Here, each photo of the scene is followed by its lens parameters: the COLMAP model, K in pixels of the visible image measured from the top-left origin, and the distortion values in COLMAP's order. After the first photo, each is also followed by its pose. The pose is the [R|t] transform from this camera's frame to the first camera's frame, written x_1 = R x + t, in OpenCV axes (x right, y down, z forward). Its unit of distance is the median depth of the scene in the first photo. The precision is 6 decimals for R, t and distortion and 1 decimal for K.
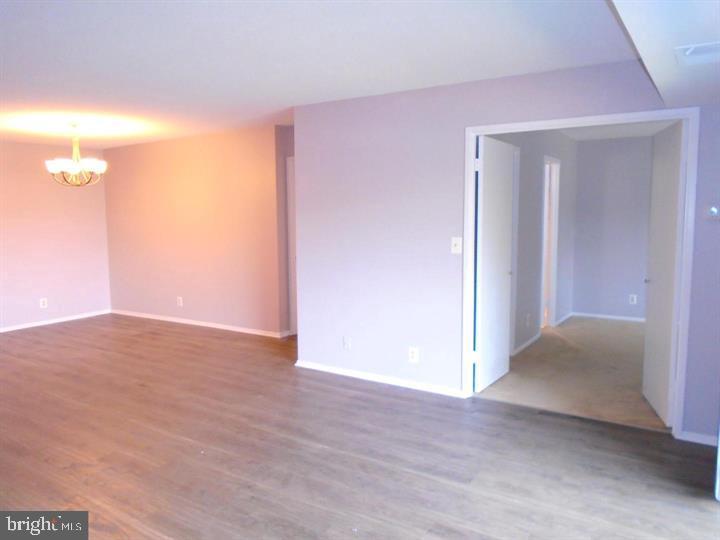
lens RADIAL K [[551.2, 0, 360.0], [0, 551.2, 270.0], [0, 0, 1]] dist [-0.002092, -0.004387]
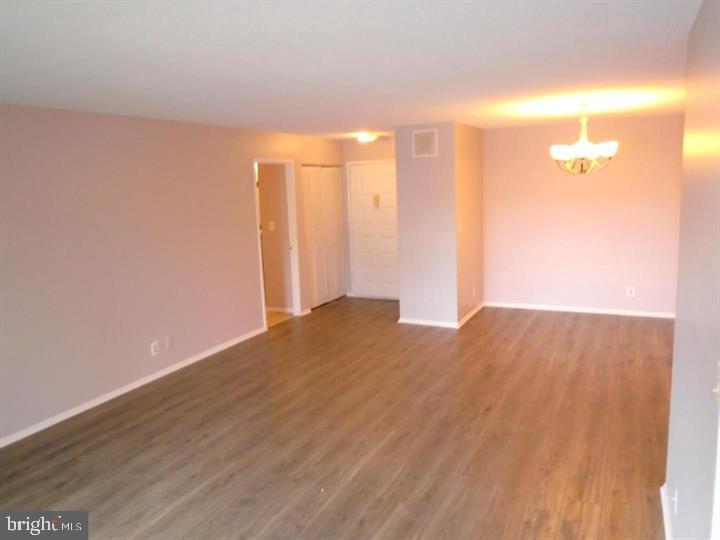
lens RADIAL K [[551.2, 0, 360.0], [0, 551.2, 270.0], [0, 0, 1]] dist [-0.002092, -0.004387]
pose [[0.113271, 0.171097, -0.978721, 0.380217], [-0.070172, 0.983979, 0.163895, -0.132426], [0.991083, 0.050114, 0.123463, 0.596453]]
